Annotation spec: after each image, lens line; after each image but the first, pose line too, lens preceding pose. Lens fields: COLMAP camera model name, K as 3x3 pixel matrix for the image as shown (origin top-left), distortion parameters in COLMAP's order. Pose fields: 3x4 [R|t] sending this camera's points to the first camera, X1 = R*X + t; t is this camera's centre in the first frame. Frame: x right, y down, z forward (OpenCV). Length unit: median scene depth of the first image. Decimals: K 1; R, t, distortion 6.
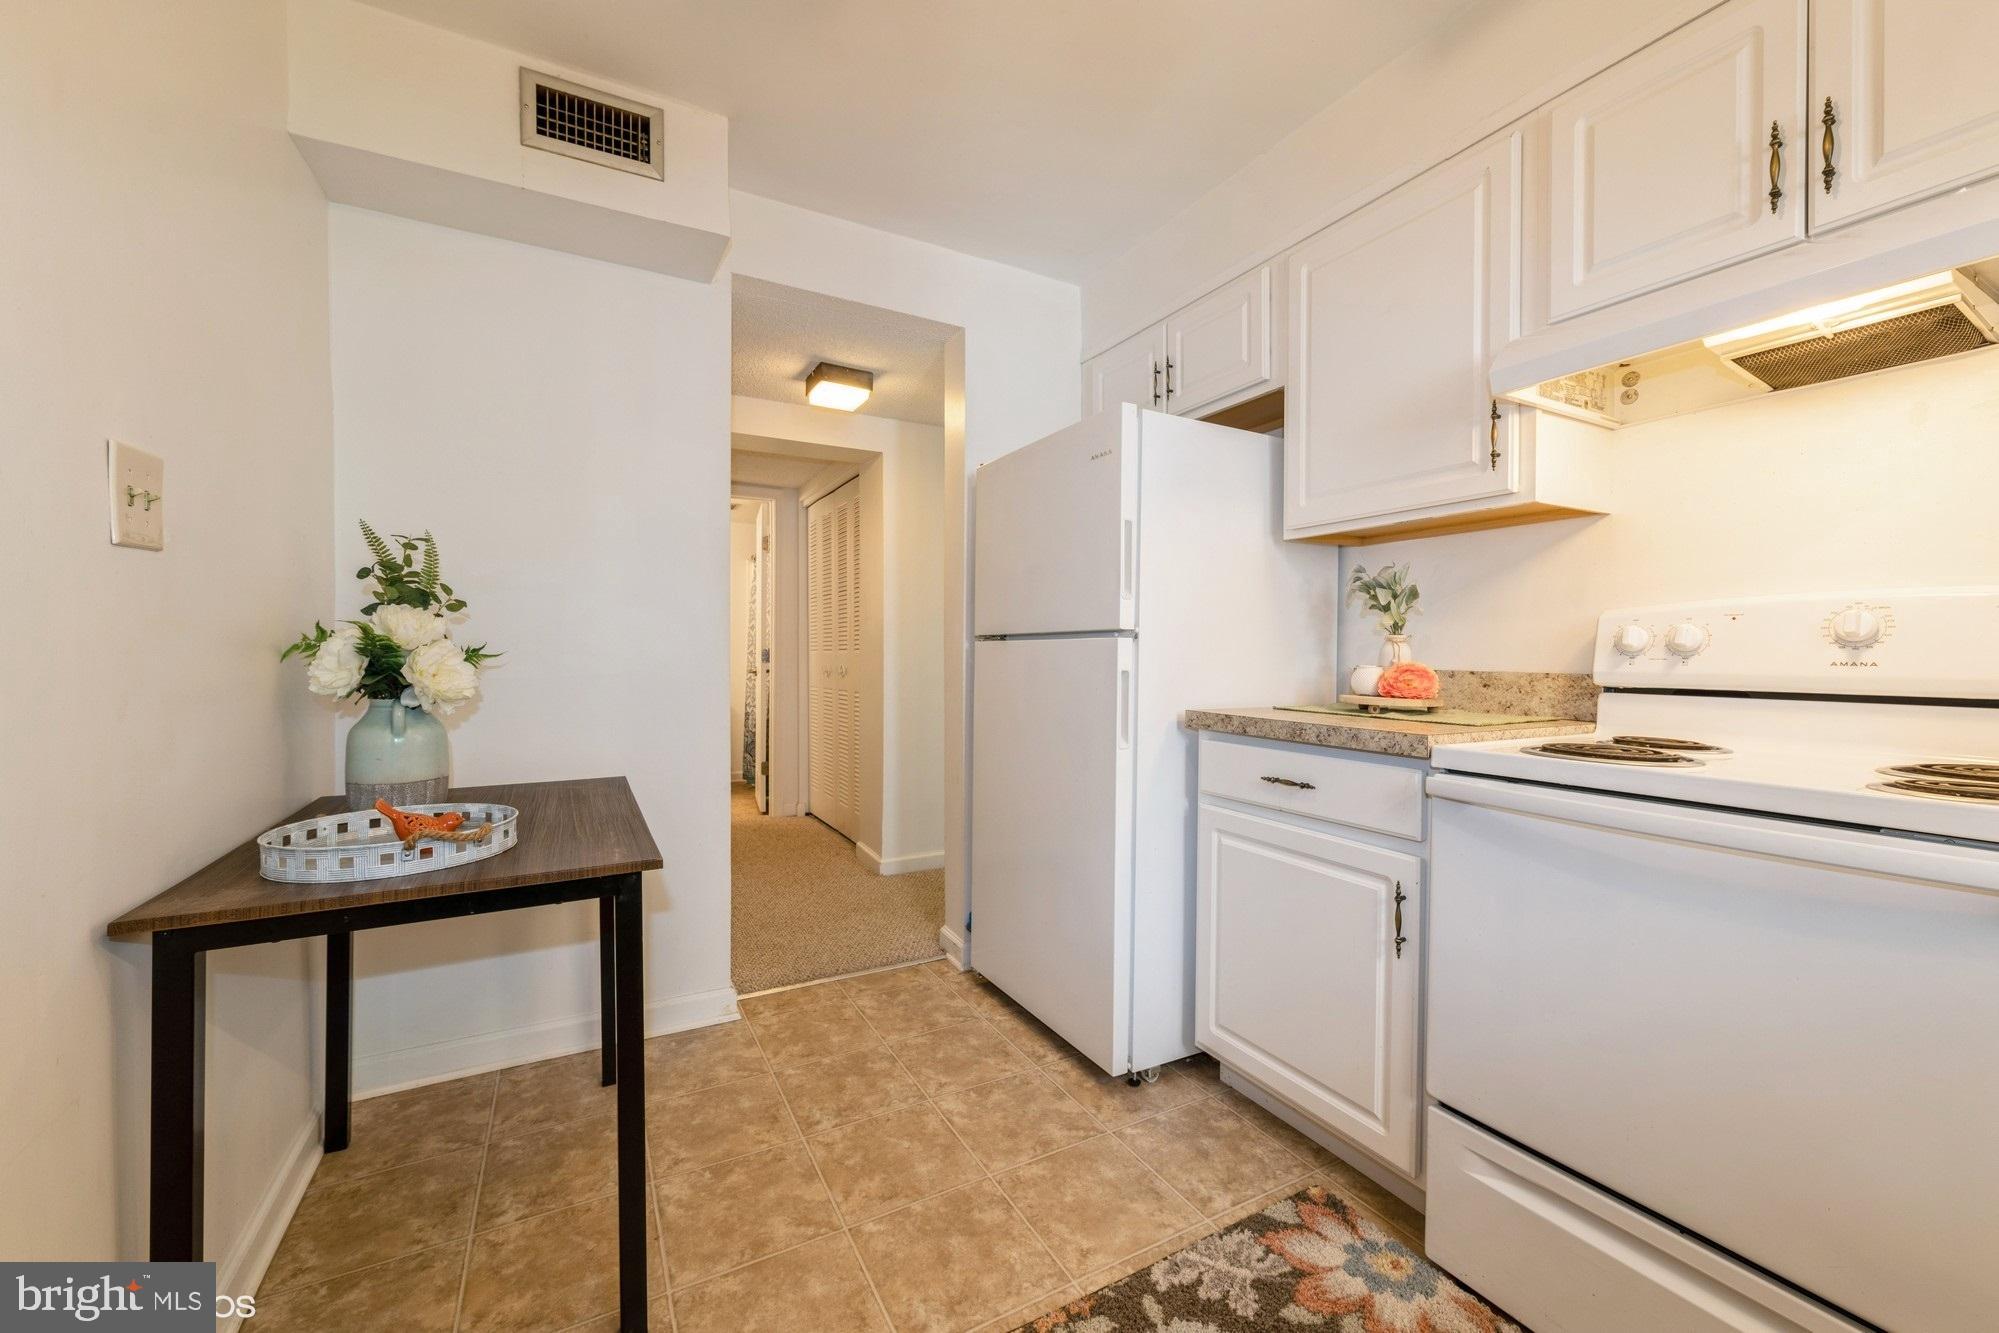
lens RADIAL K [[781.1, 0, 999.8], [0, 781.1, 659.2], [0, 0, 1]] dist [0.004307, -0.000639]
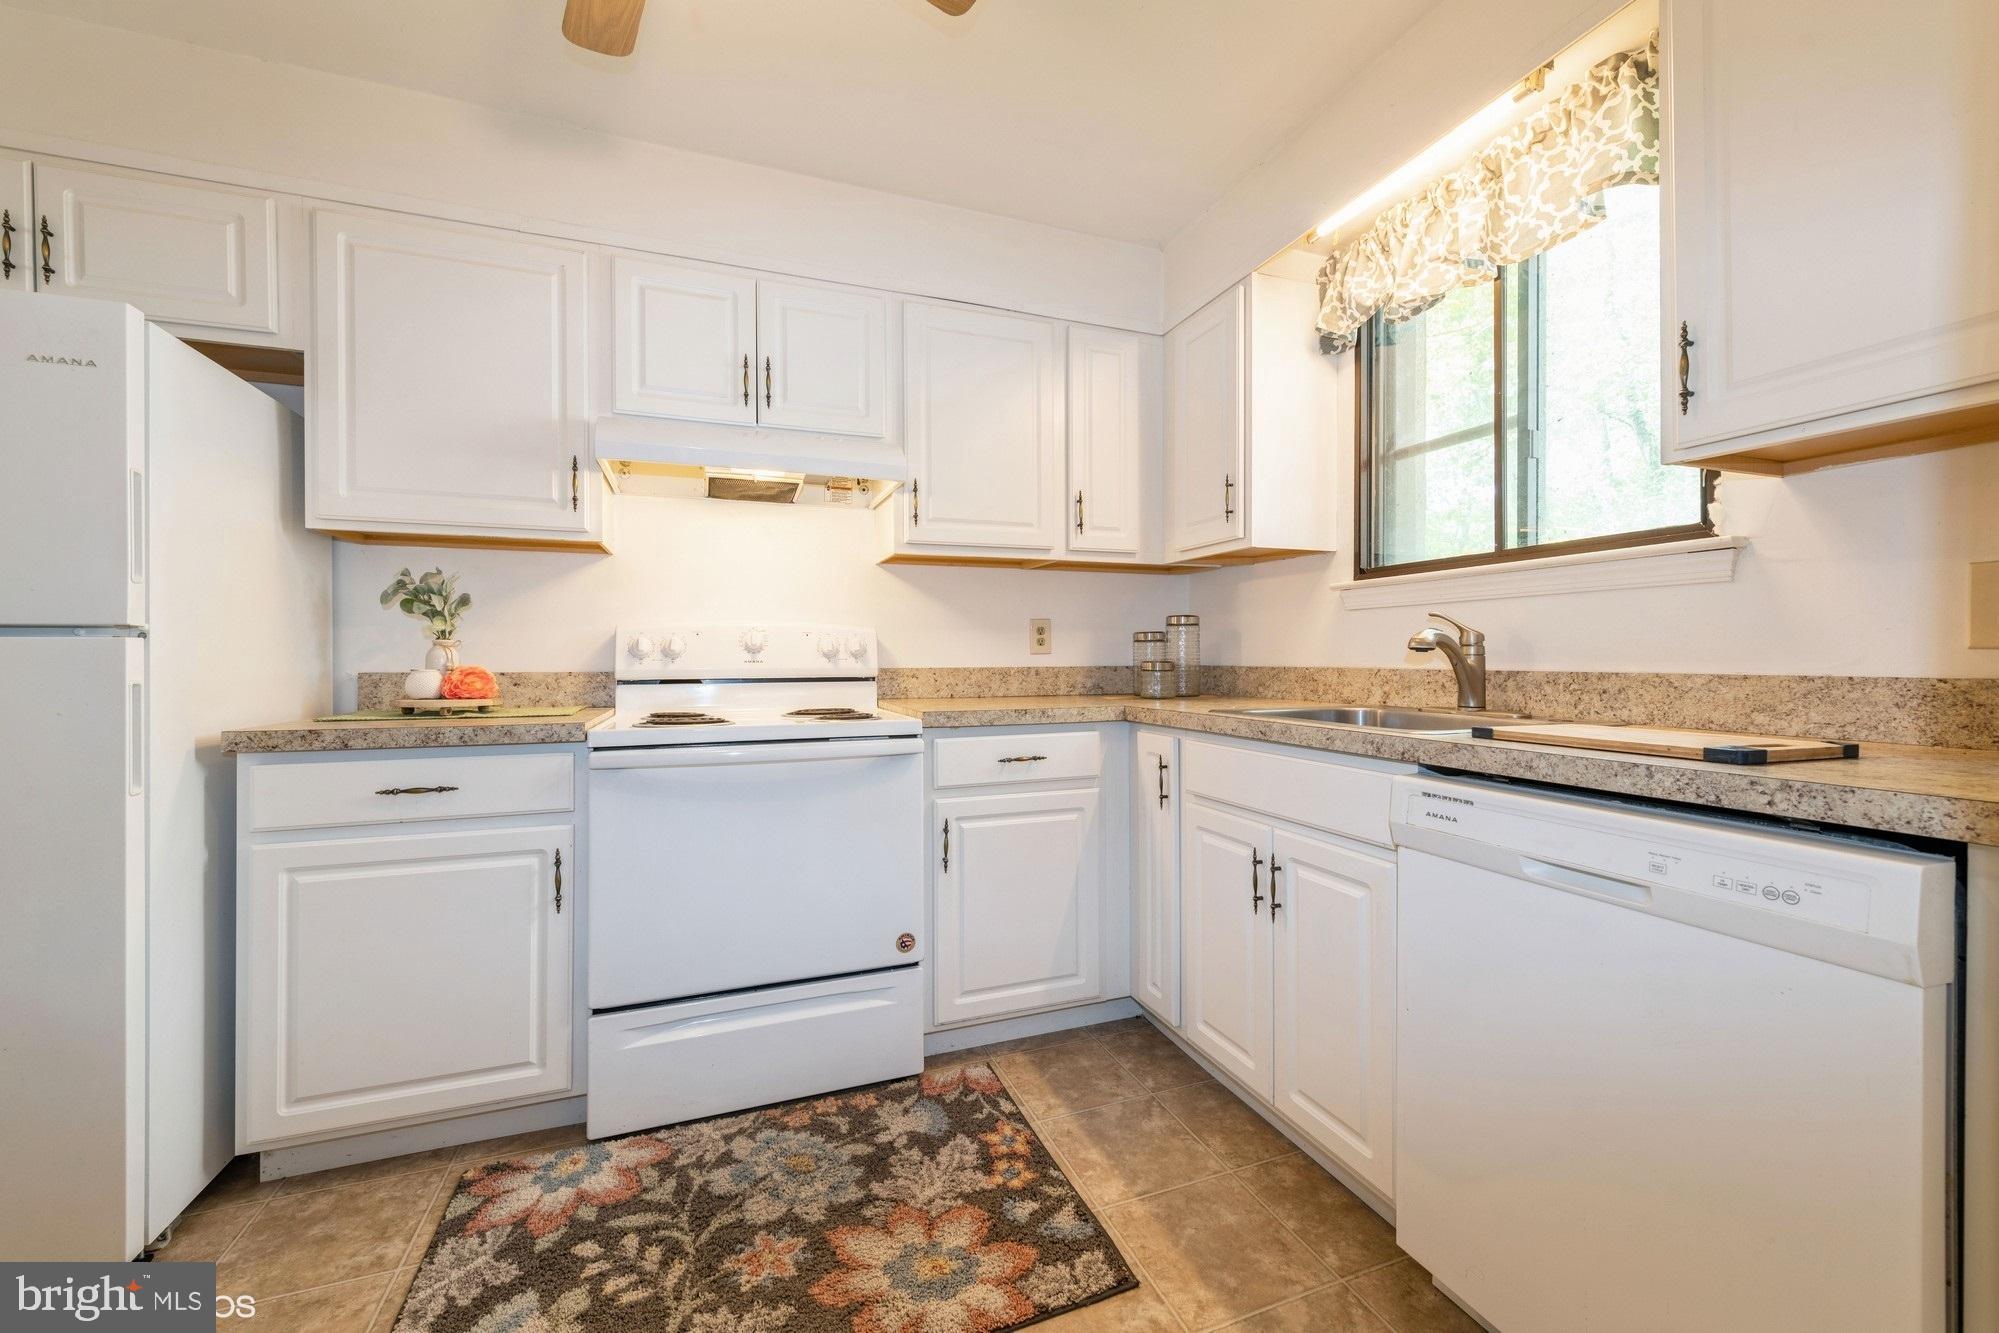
lens RADIAL K [[781.1, 0, 1000.1], [0, 781.1, 659.6], [0, 0, 1]] dist [0.004307, -0.000639]
pose [[0.143498, -0.008496, 0.989614, -0.520798], [0.011843, 0.999906, 0.006867, -0.003349], [-0.989580, 0.010735, 0.143585, 0.146571]]
